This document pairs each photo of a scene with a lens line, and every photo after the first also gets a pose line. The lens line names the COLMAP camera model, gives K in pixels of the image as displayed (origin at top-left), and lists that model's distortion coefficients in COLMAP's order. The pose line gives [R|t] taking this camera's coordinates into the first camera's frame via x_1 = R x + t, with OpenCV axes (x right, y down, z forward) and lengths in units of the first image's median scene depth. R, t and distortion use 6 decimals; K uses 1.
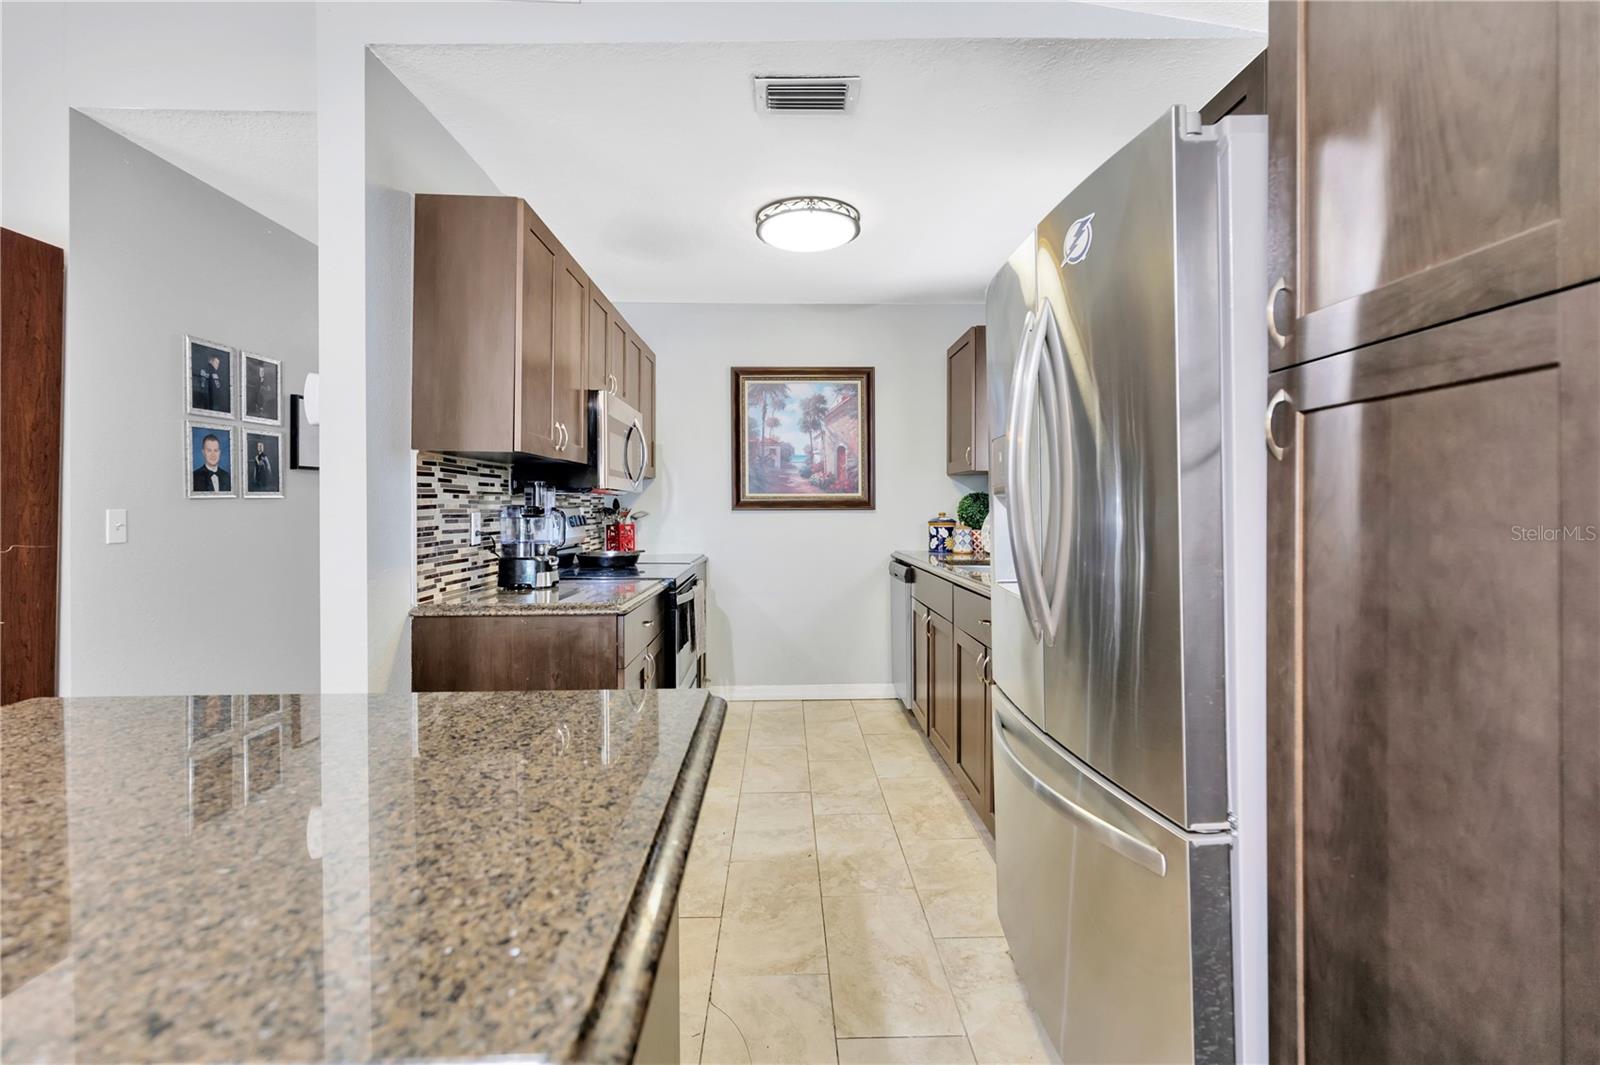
lens RADIAL K [[733.6, 0, 797.3], [0, 733.6, 516.5], [0, 0, 1]] dist [-0.004217, -0.000927]
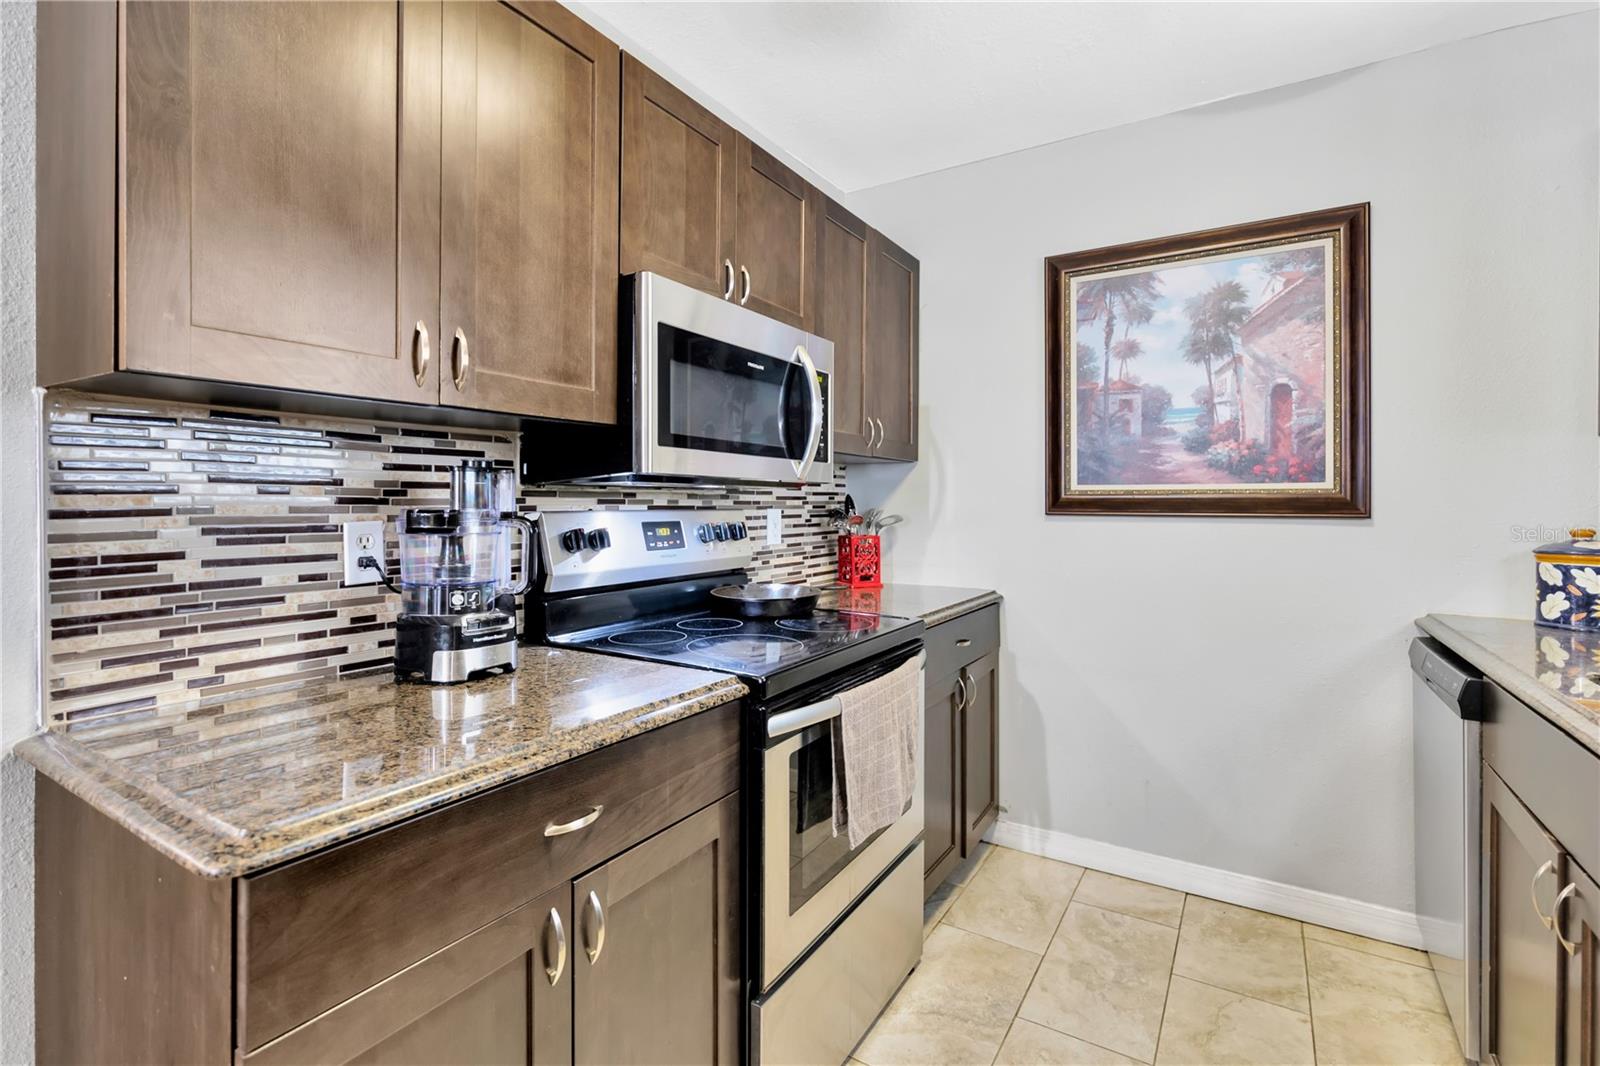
lens RADIAL K [[733.6, 0, 796.2], [0, 733.6, 503.3], [0, 0, 1]] dist [-0.004217, -0.000927]
pose [[0.833539, 0.006302, -0.552425, 0.060379], [-0.012928, 0.999884, -0.008099, -0.010673], [0.552310, 0.013893, 0.833523, 0.433965]]
